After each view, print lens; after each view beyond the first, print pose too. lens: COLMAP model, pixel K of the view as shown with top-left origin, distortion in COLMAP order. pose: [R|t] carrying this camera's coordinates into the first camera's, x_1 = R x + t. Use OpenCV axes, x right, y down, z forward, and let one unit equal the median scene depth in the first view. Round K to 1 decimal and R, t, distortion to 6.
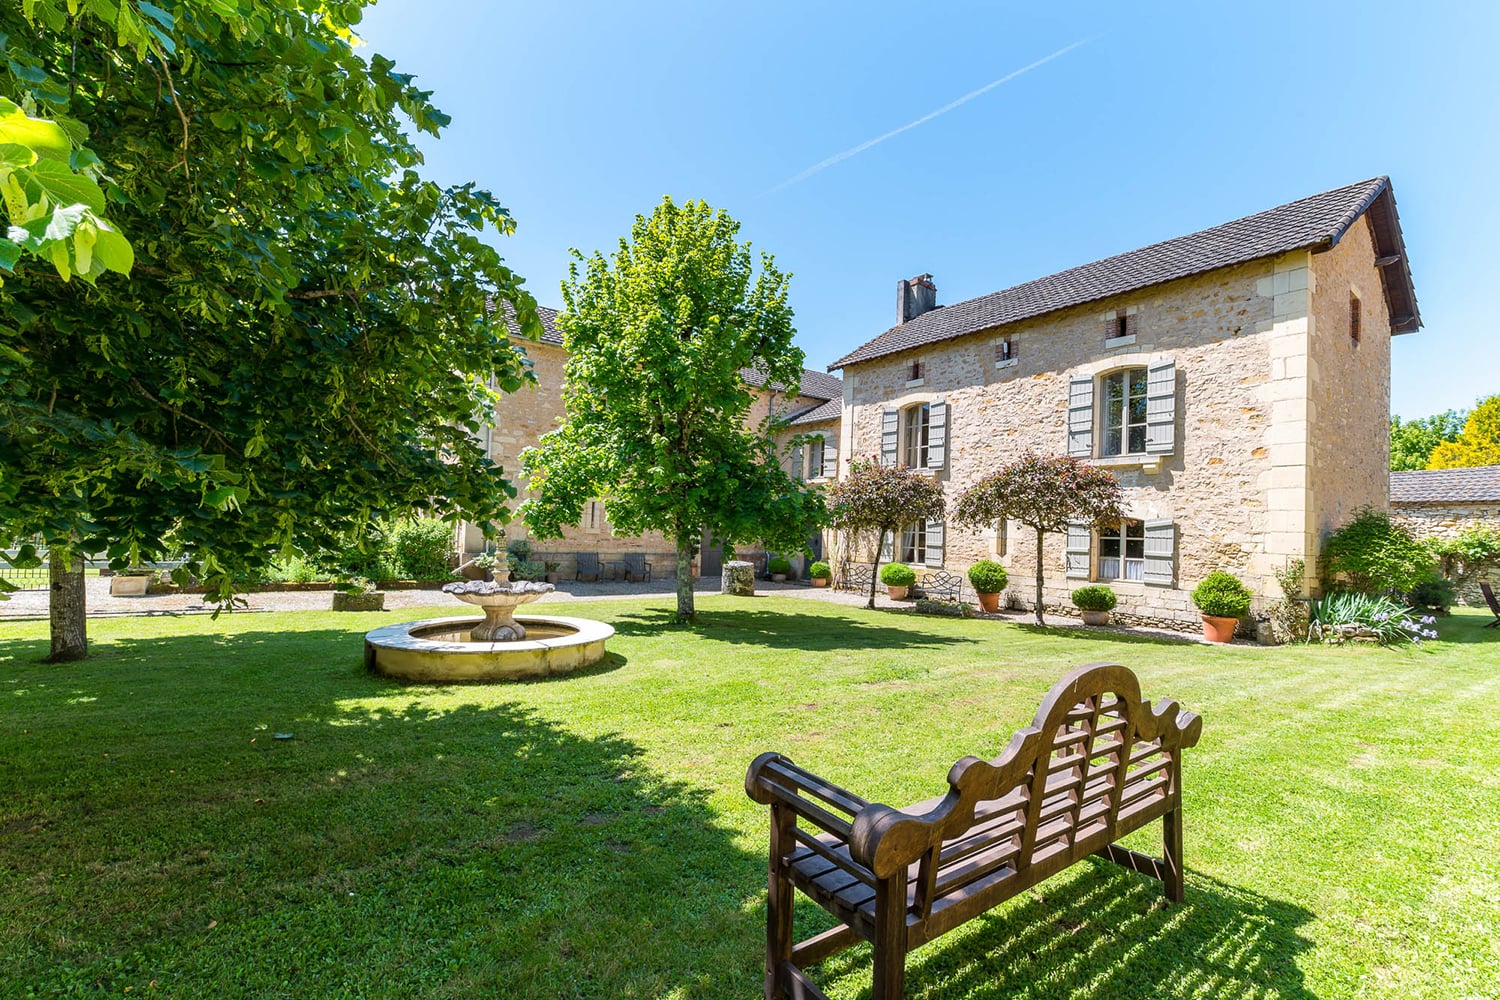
lens RADIAL K [[651.5, 0, 757.0], [0, 651.5, 508.6], [0, 0, 1]] dist [-0.000851, 0.000223]
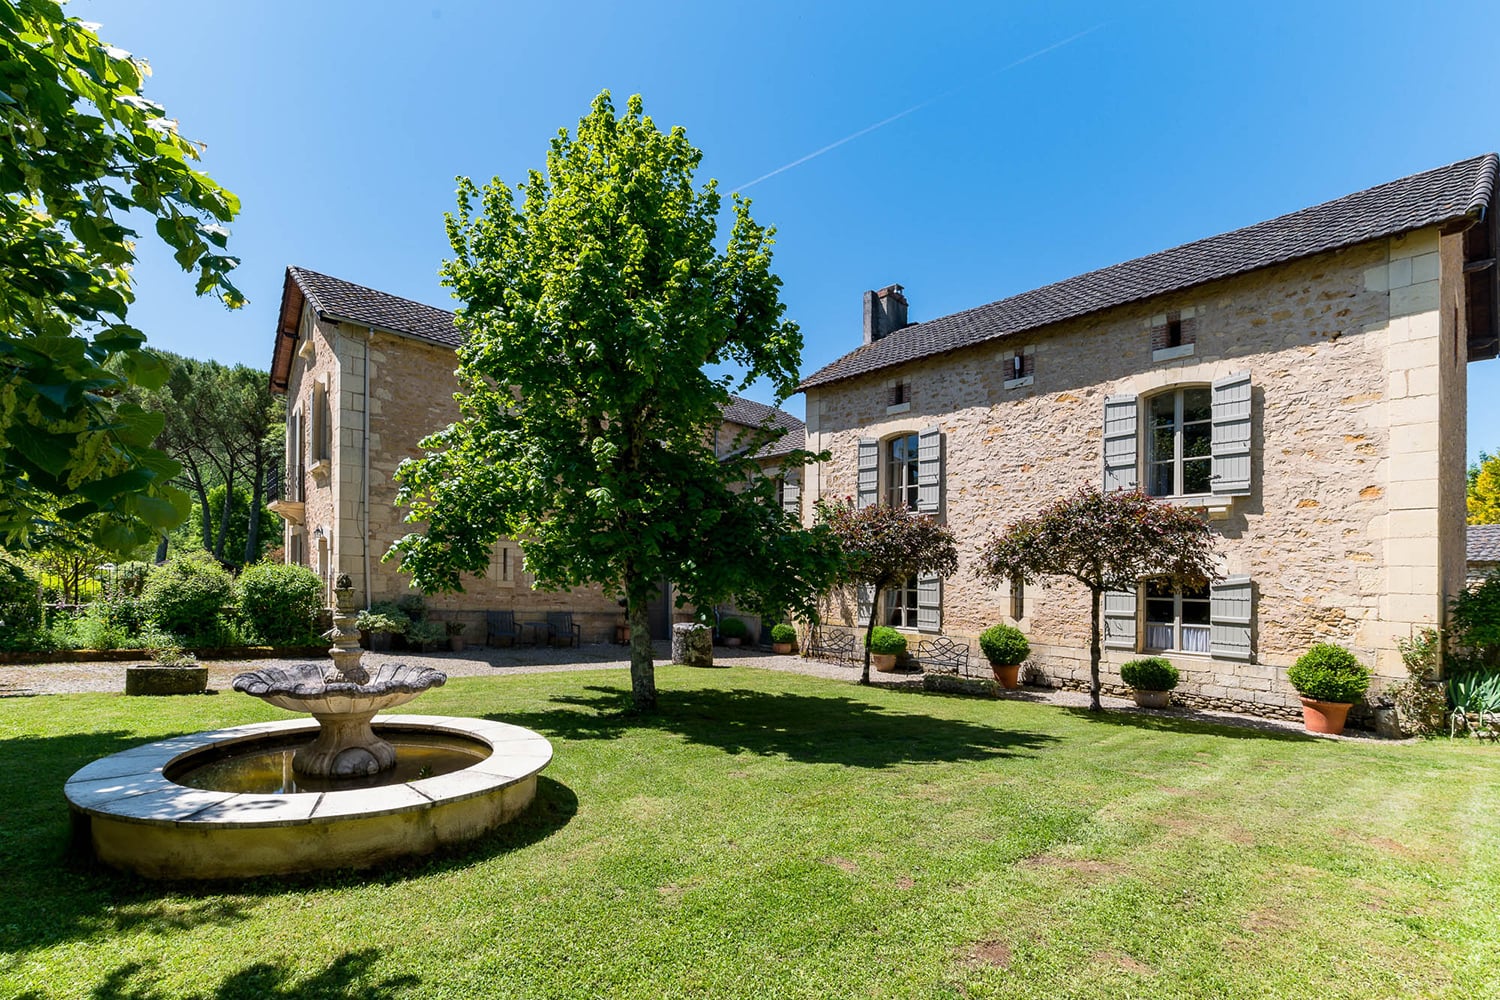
lens RADIAL K [[711.3, 0, 750.8], [0, 711.3, 667.1], [0, 0, 1]] dist [-0.001002, -0.000436]
pose [[0.996428, 0.001064, 0.084443, -0.040068], [-0.013359, 0.989316, 0.145171, 0.007149], [-0.083386, -0.145780, 0.985797, 0.152668]]
